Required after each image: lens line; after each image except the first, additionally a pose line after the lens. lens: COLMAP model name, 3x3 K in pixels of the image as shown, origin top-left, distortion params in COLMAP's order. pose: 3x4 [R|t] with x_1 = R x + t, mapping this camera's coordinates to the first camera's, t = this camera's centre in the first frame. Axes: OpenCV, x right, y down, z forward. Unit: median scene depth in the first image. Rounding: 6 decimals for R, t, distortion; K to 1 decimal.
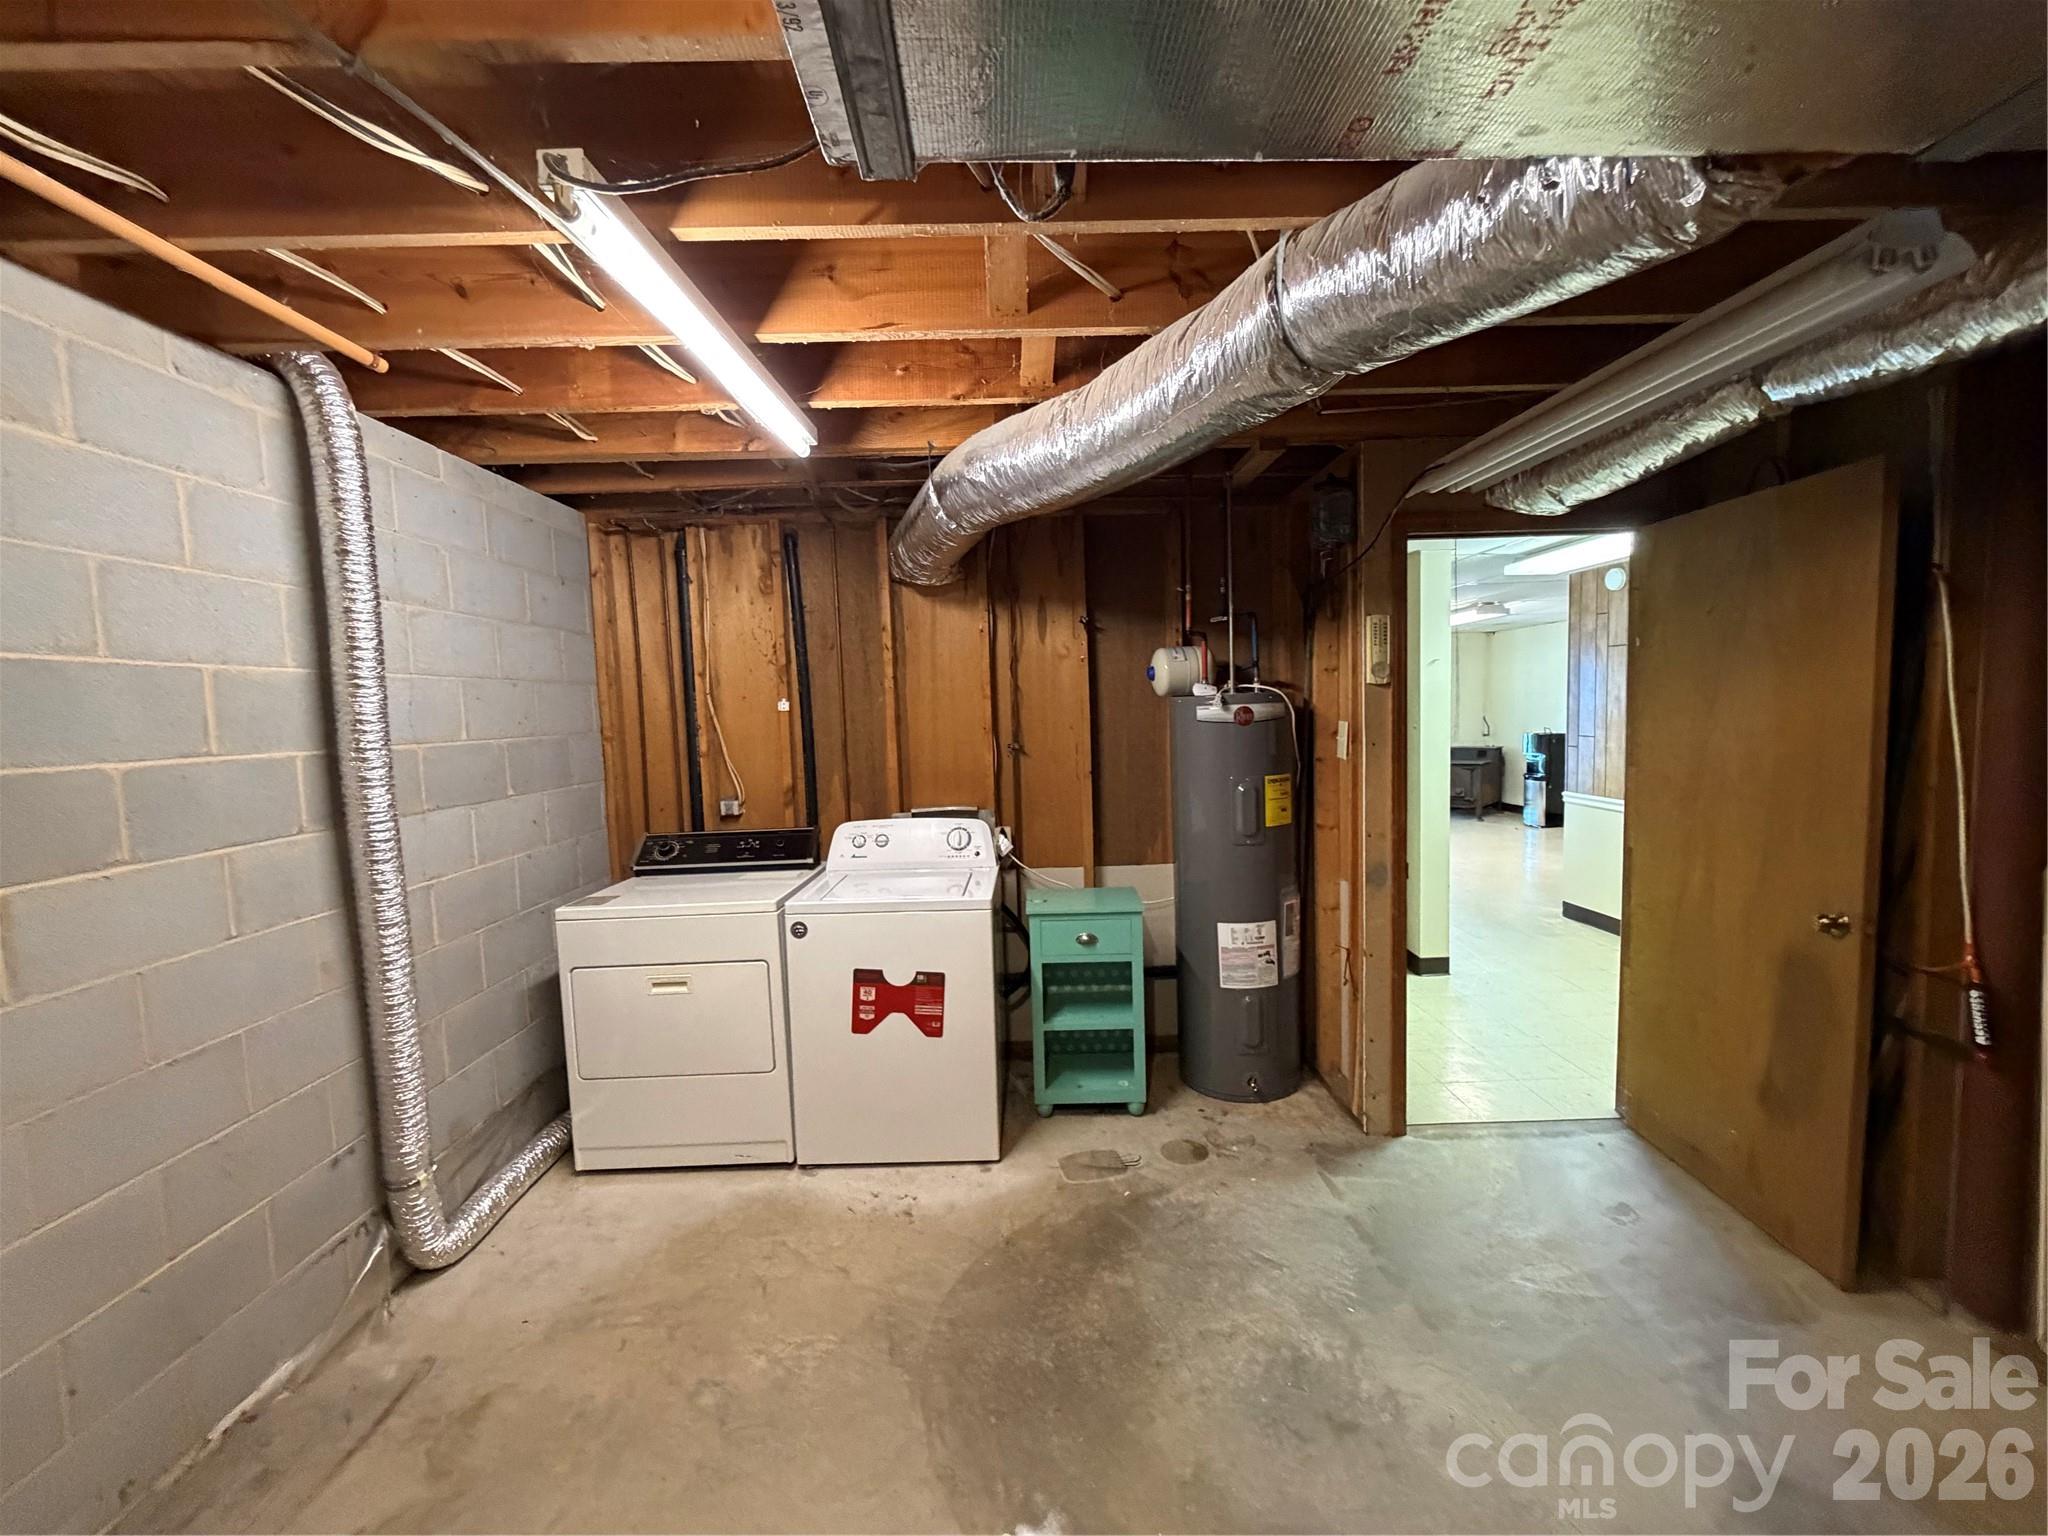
lens RADIAL K [[813.7, 0, 1024.0], [0, 813.7, 768.0], [0, 0, 1]] dist [0.000724, 0.000260]
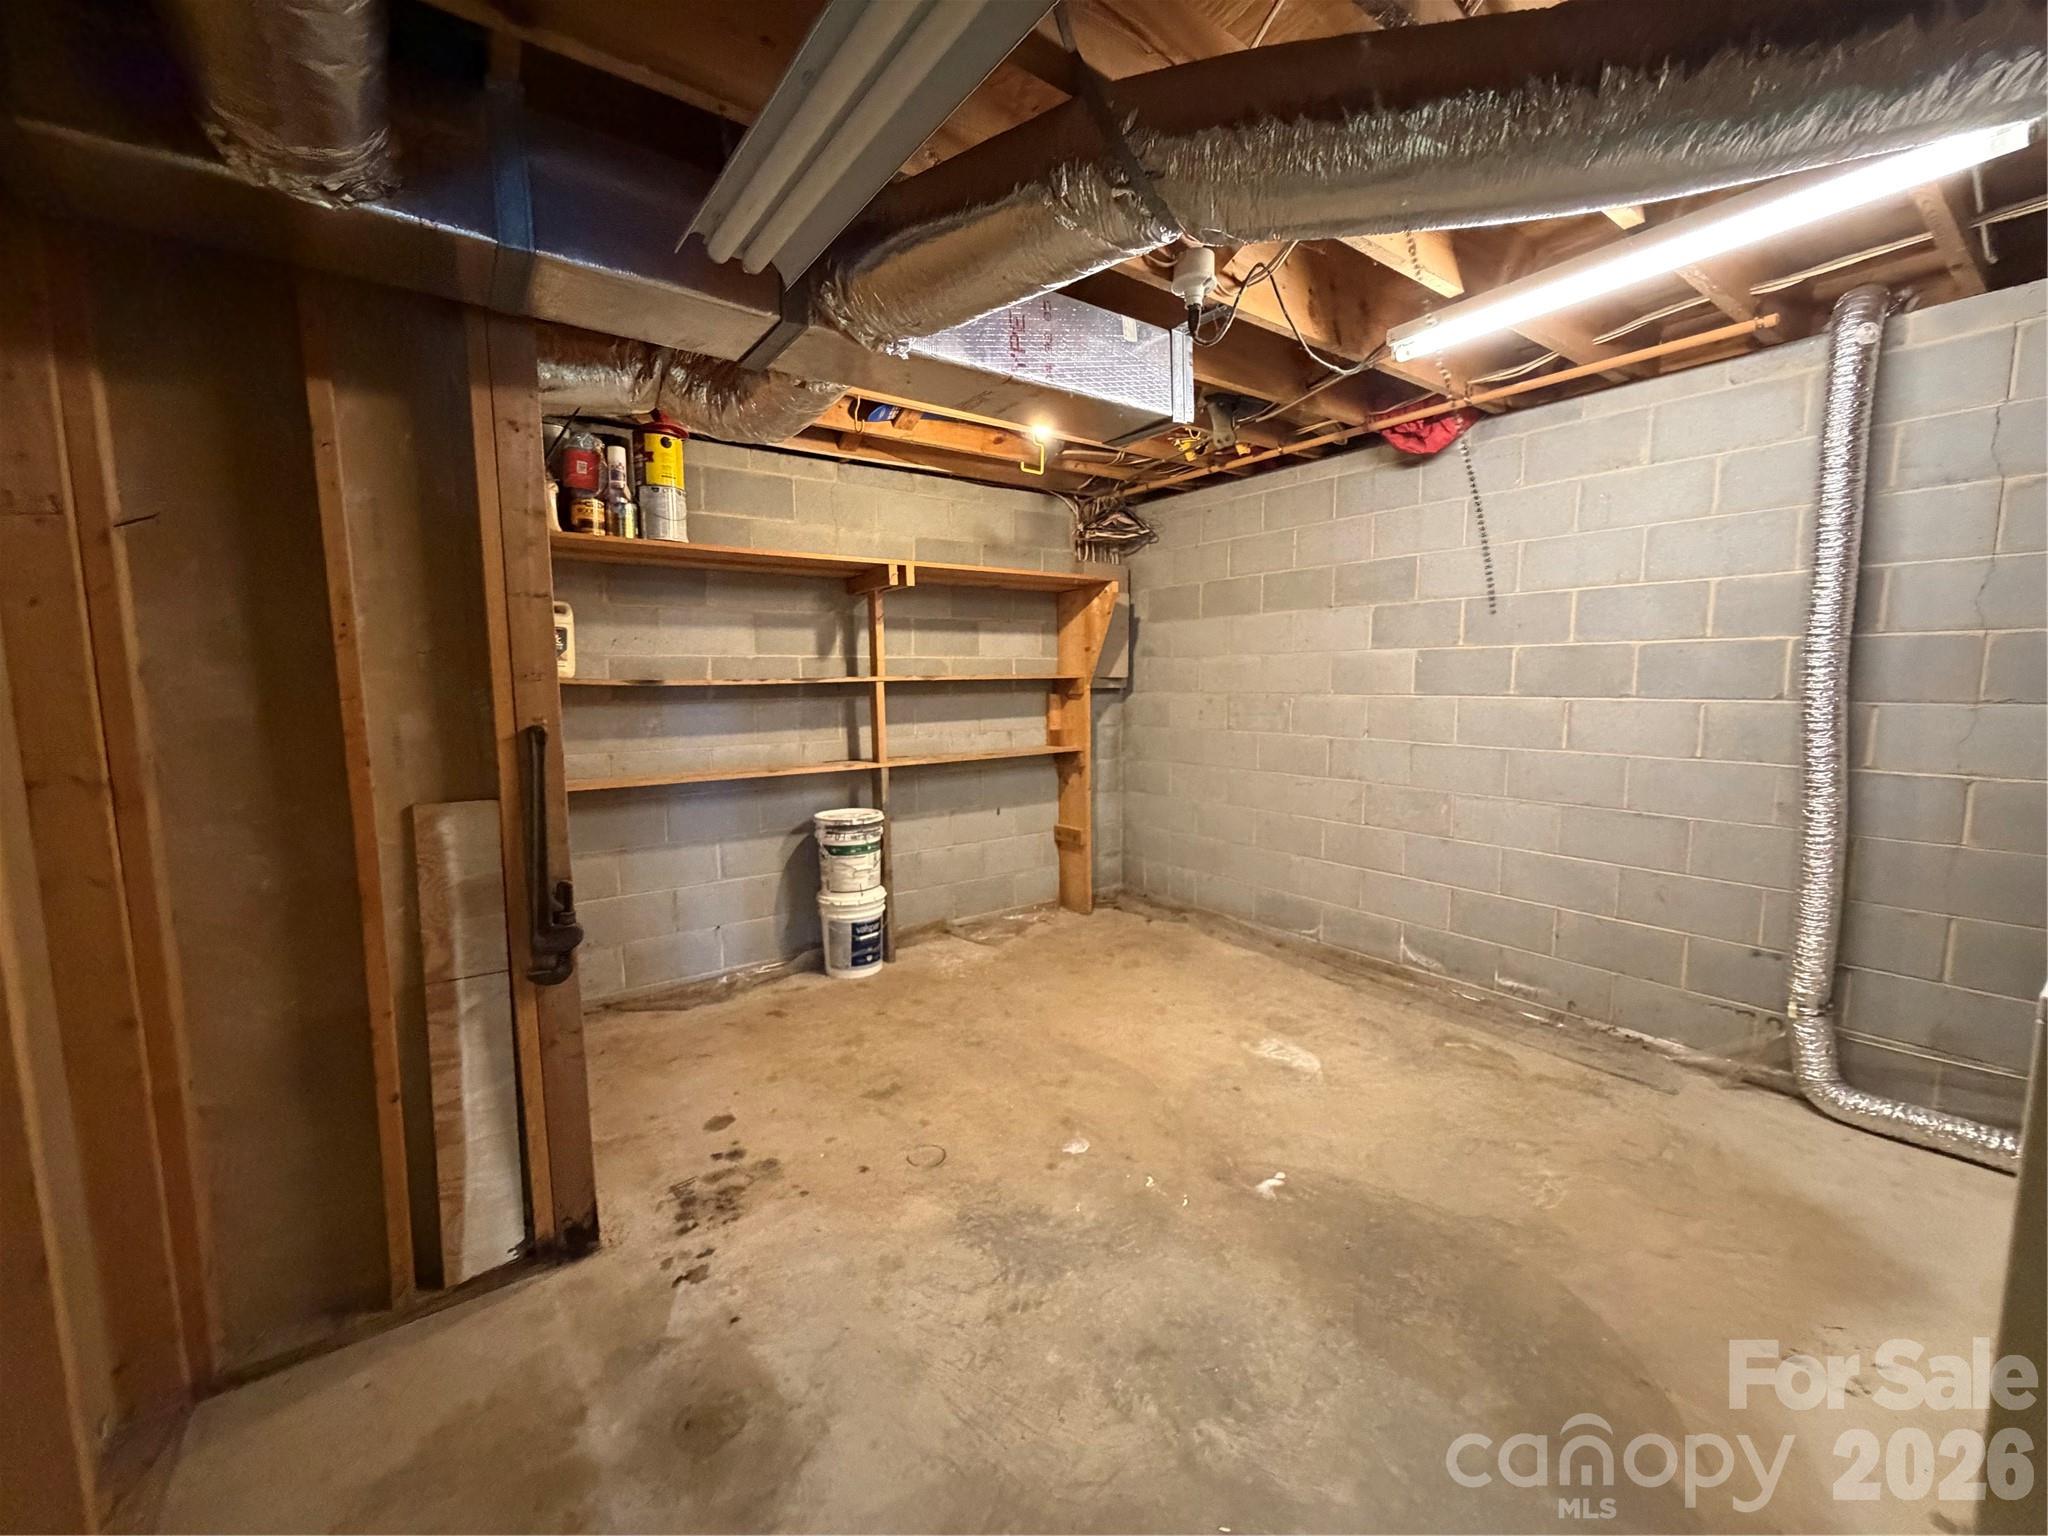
lens RADIAL K [[813.7, 0, 1024.0], [0, 813.7, 768.0], [0, 0, 1]] dist [0.000724, 0.000260]
pose [[-0.816040, 0.104081, -0.568546, 0.945430], [-0.003347, 0.982786, 0.184718, -0.052566], [0.577985, 0.152641, -0.801645, 1.509110]]
